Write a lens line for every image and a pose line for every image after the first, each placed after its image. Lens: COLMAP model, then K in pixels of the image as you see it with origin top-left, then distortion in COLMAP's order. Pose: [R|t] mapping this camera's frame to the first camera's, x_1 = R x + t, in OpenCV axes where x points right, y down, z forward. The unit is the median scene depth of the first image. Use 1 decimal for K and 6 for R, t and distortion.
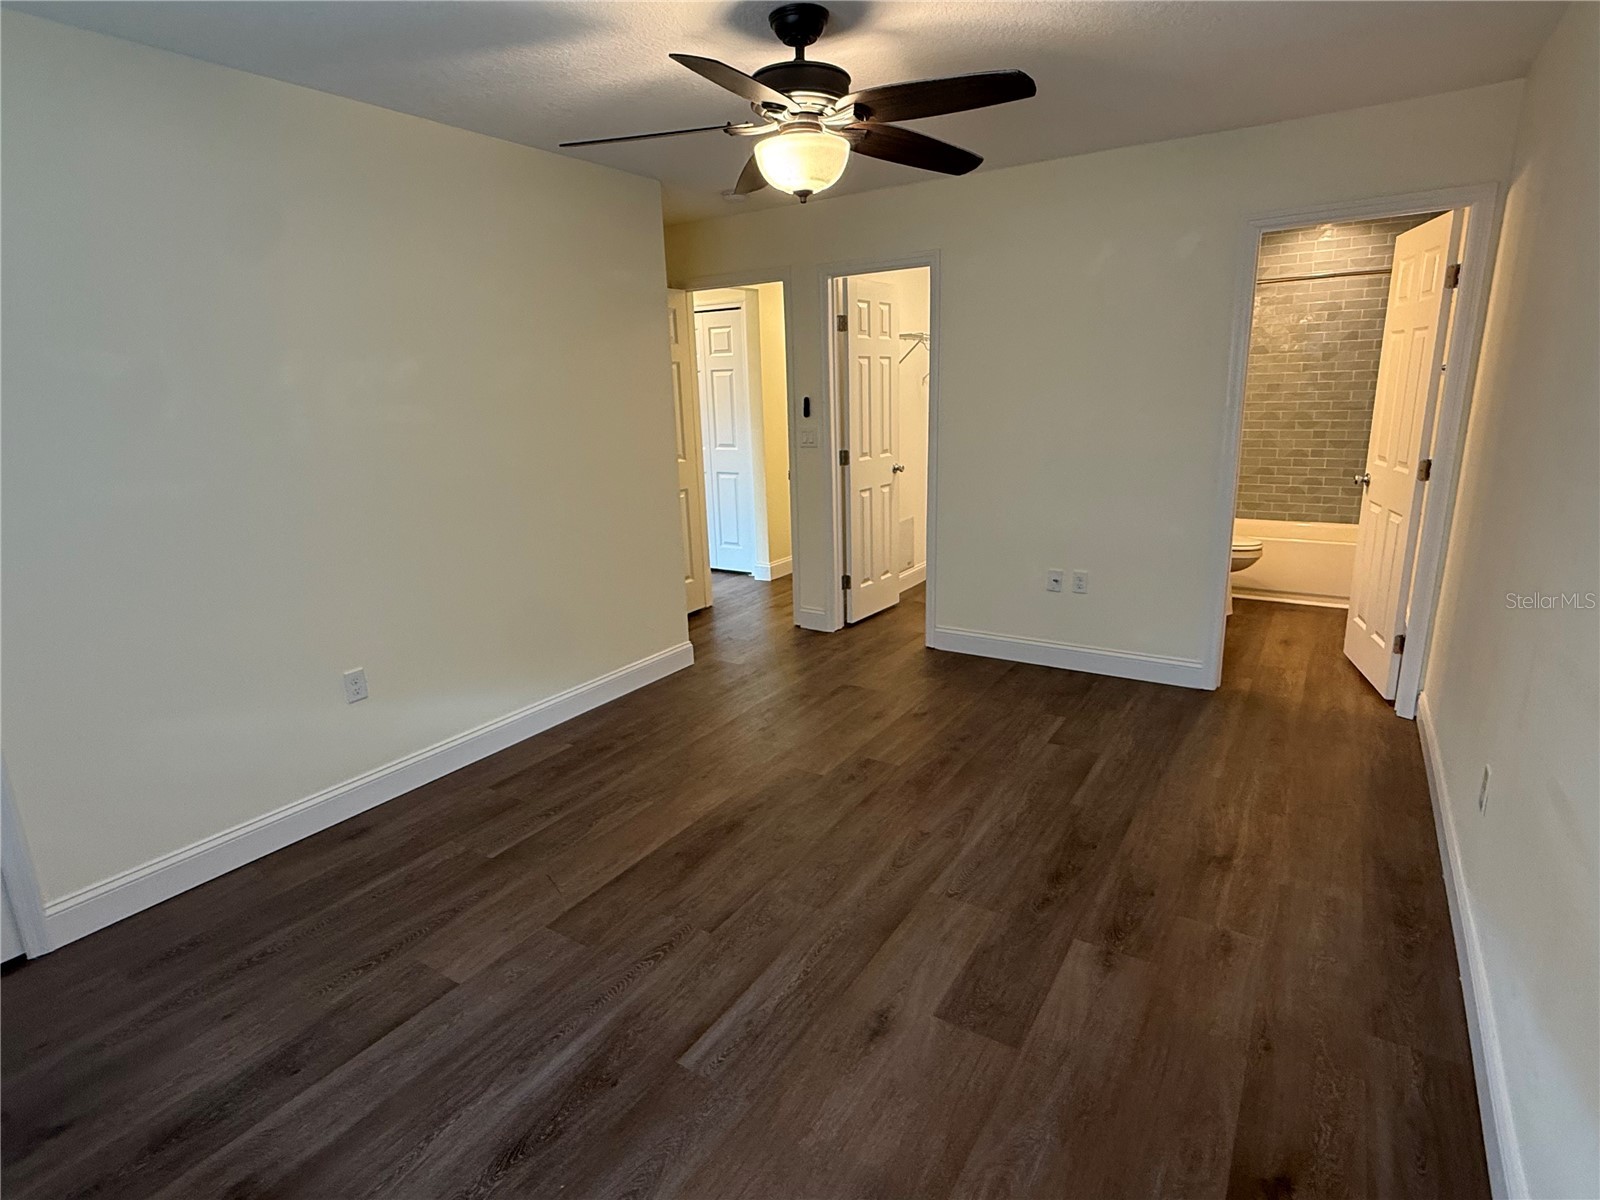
lens RADIAL K [[832.2, 0, 802.1], [0, 832.2, 594.4], [0, 0, 1]] dist [0.002250, -0.000365]
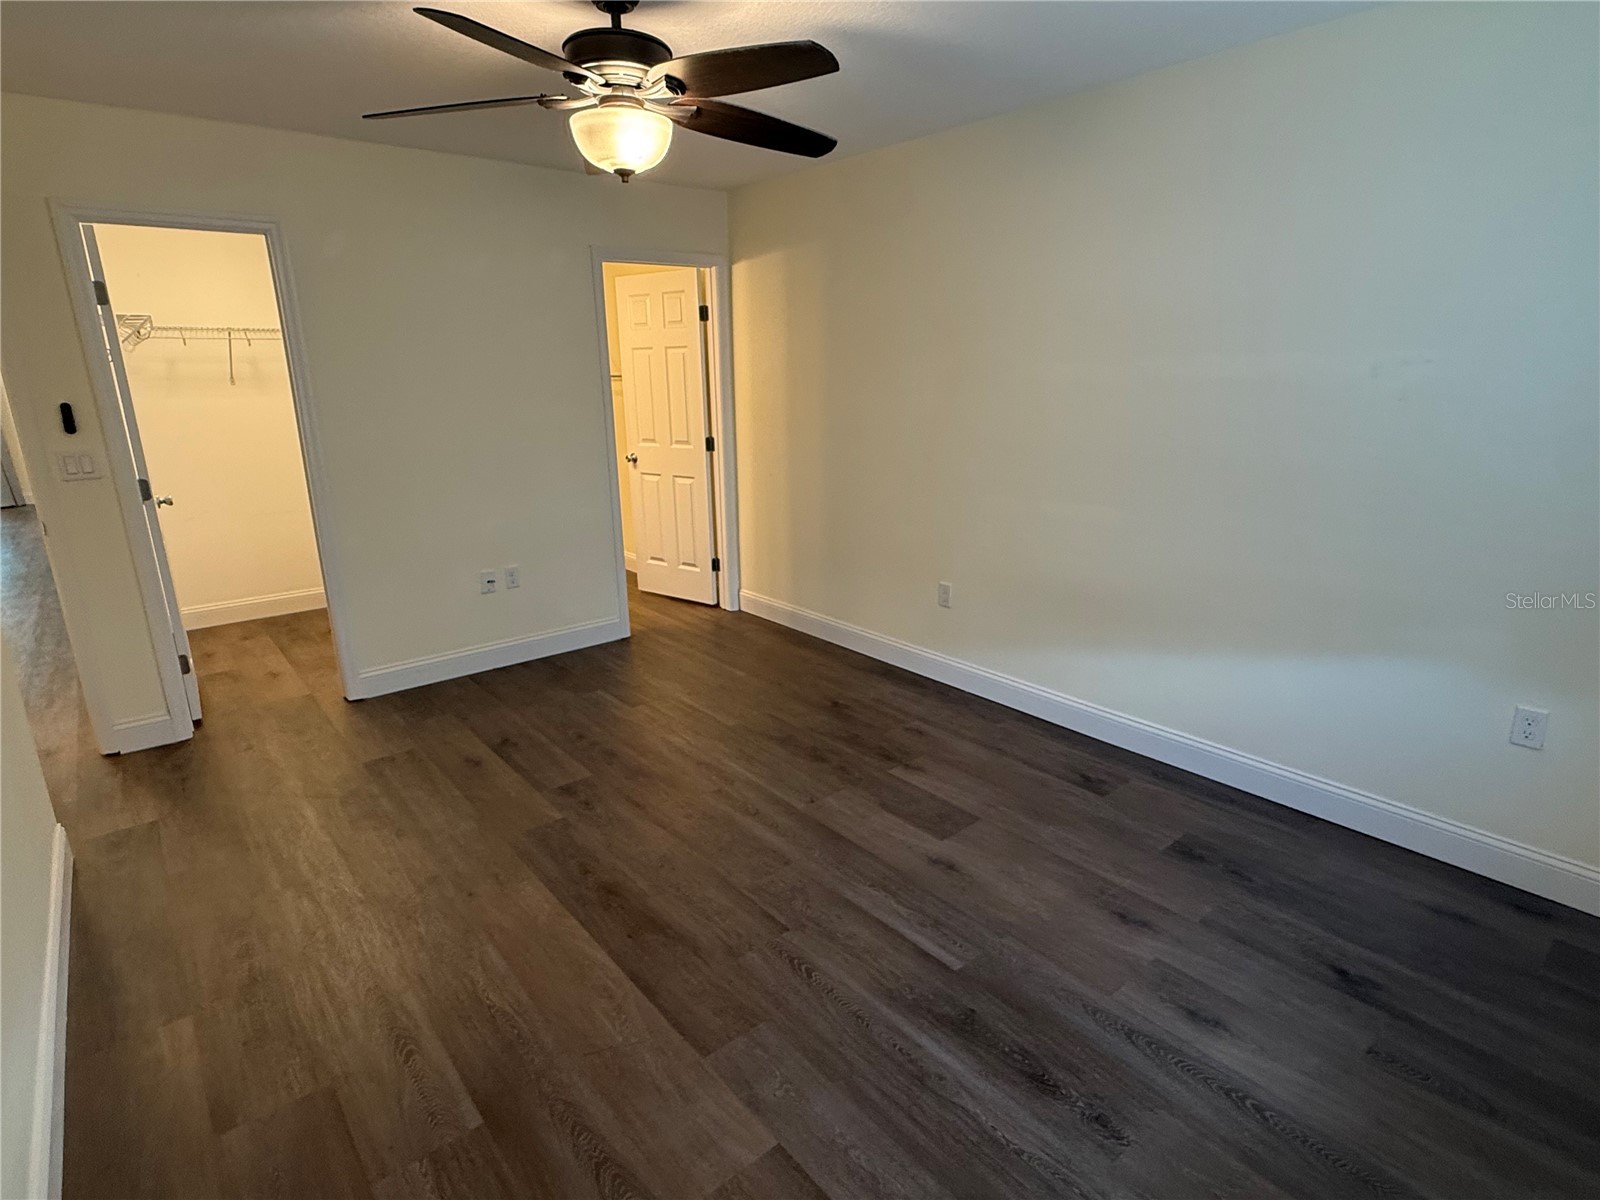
lens RADIAL K [[832.2, 0, 792.2], [0, 832.2, 596.8], [0, 0, 1]] dist [0.002250, -0.000365]
pose [[0.308777, -0.227230, 0.923593, -0.946300], [0.235932, 0.958993, 0.157063, -0.130188], [-0.921408, 0.169408, 0.349726, 0.592361]]
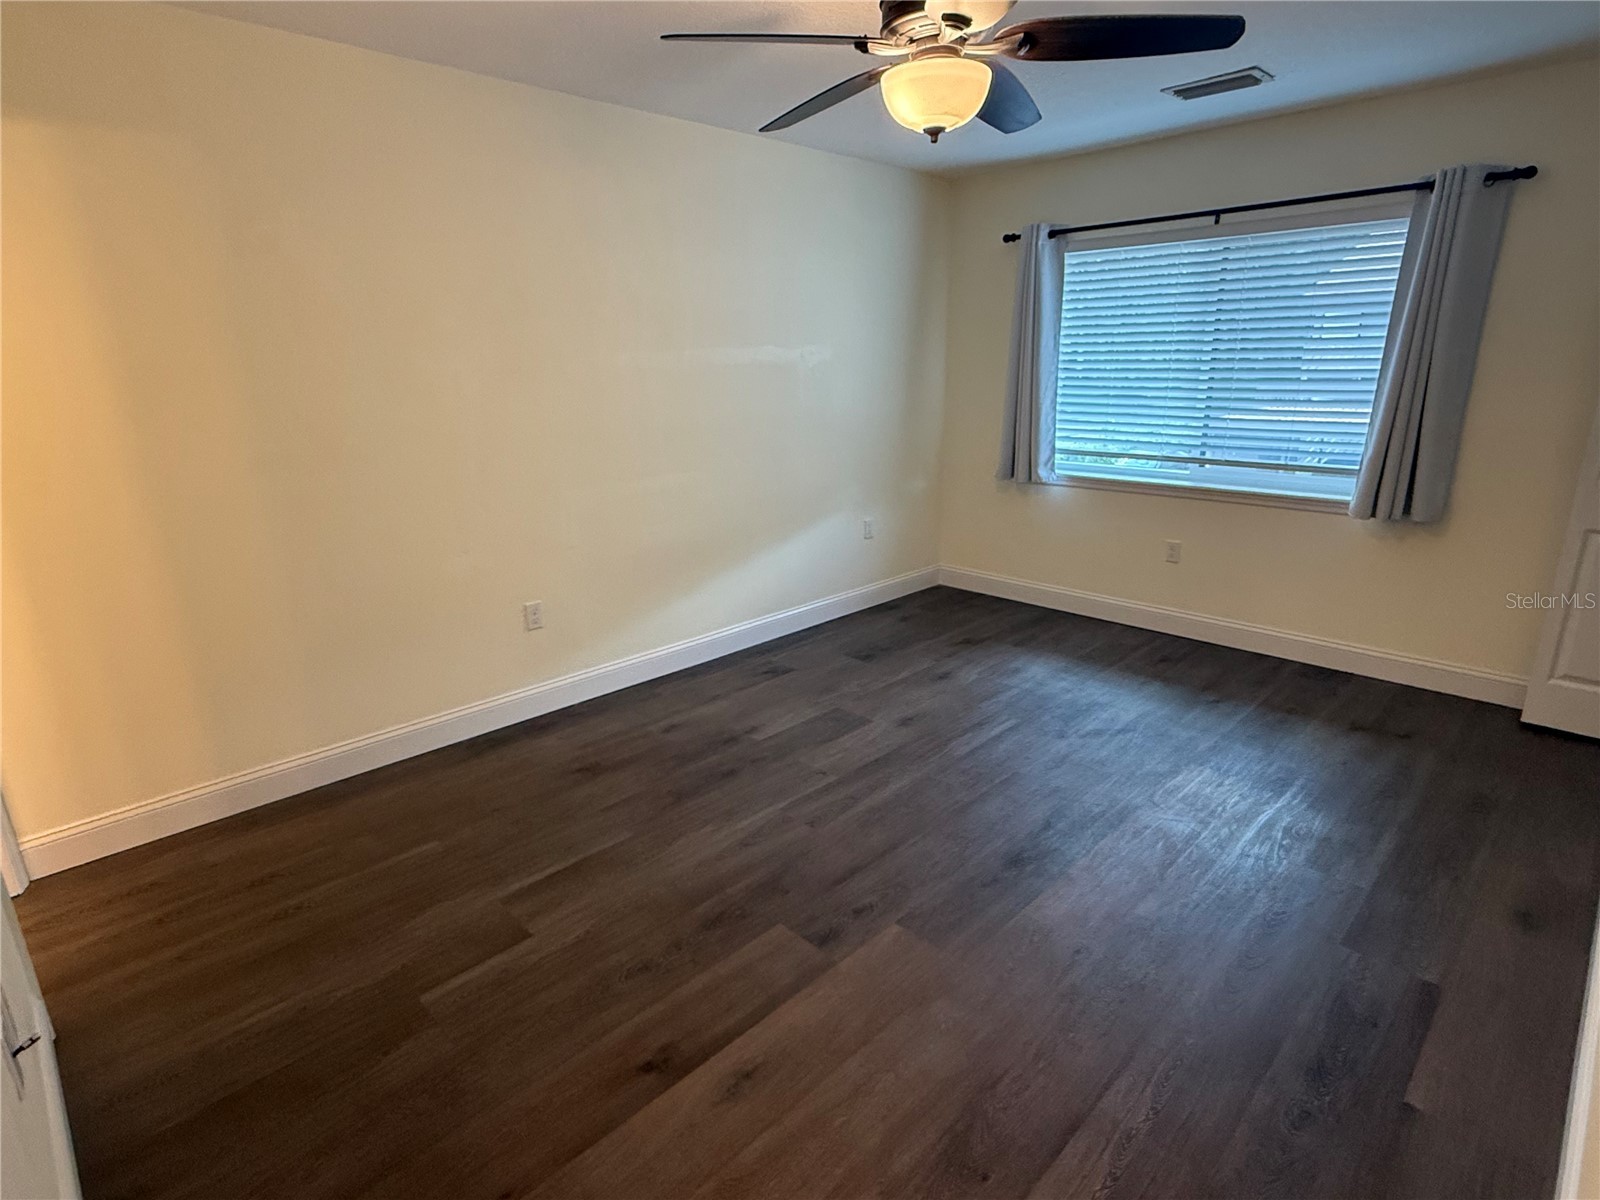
lens RADIAL K [[832.2, 0, 796.4], [0, 832.2, 606.1], [0, 0, 1]] dist [0.002250, -0.000365]
pose [[-0.973861, -0.019907, 0.226270, -0.064532], [0.098907, 0.859591, 0.501318, -0.516647], [-0.204480, 0.510594, -0.835154, 2.060511]]
